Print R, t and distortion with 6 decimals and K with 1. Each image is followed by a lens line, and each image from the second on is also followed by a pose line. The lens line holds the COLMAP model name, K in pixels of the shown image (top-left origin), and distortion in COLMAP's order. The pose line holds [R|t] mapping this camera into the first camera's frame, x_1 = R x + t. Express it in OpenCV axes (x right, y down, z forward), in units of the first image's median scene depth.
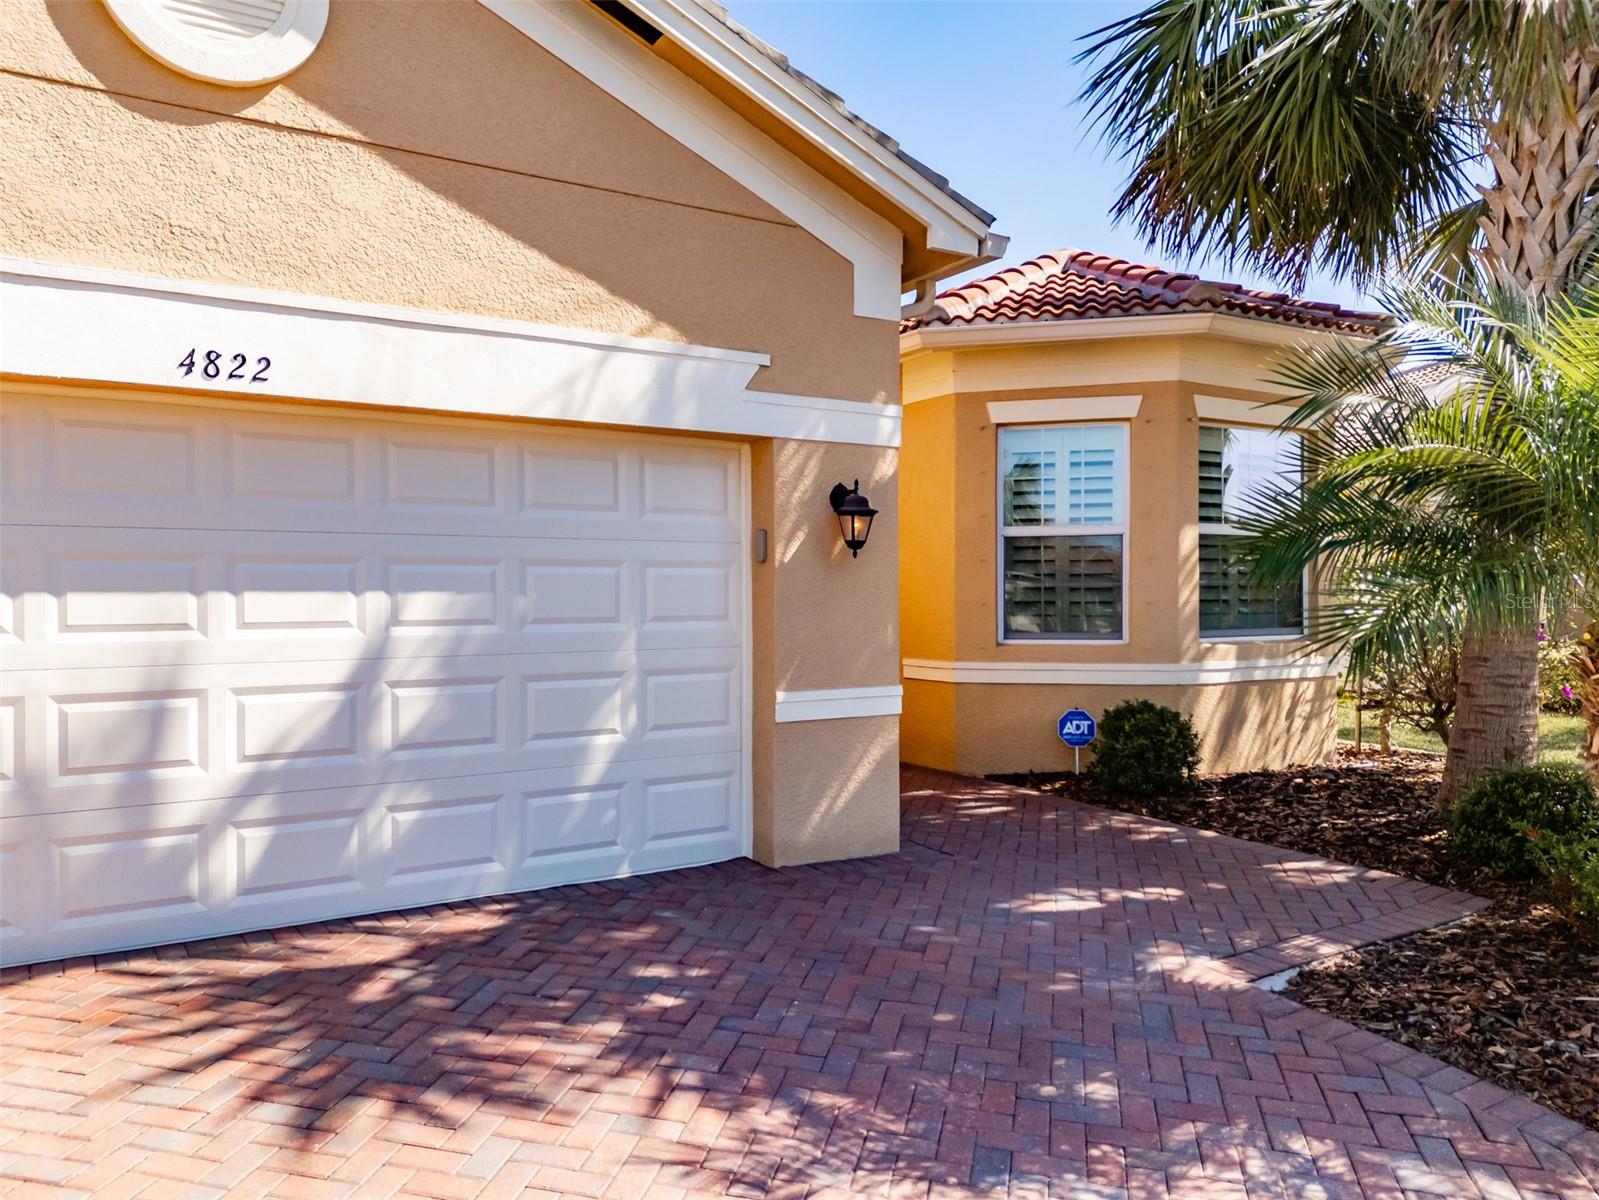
lens RADIAL K [[1205.3, 0, 804.8], [0, 1205.3, 595.7], [0, 0, 1]] dist [-0.006053, -0.005108]
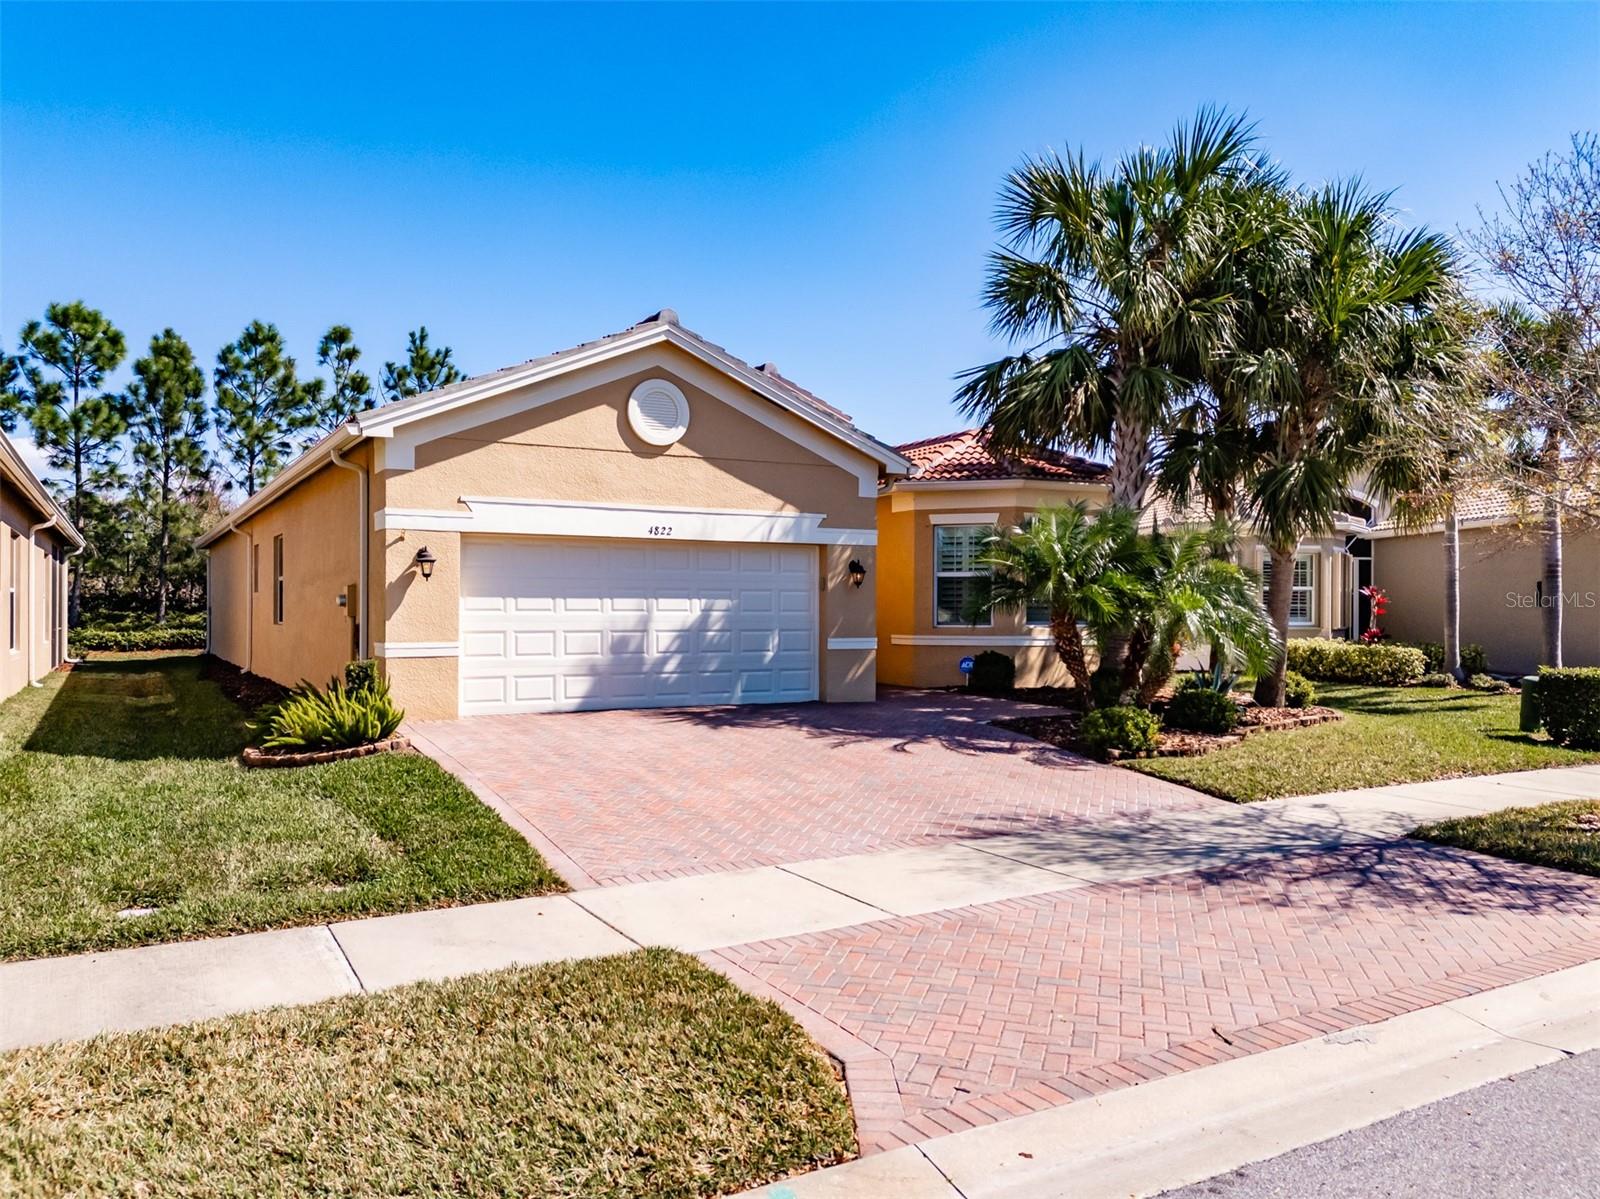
lens RADIAL K [[1206.0, 0, 790.5], [0, 1206.0, 601.4], [0, 0, 1]] dist [-0.006053, -0.005108]
pose [[0.997644, 0.010394, -0.067813, 0.074170], [-0.010701, 0.999934, -0.004165, 0.009881], [0.067765, 0.004881, 0.997689, -1.694885]]
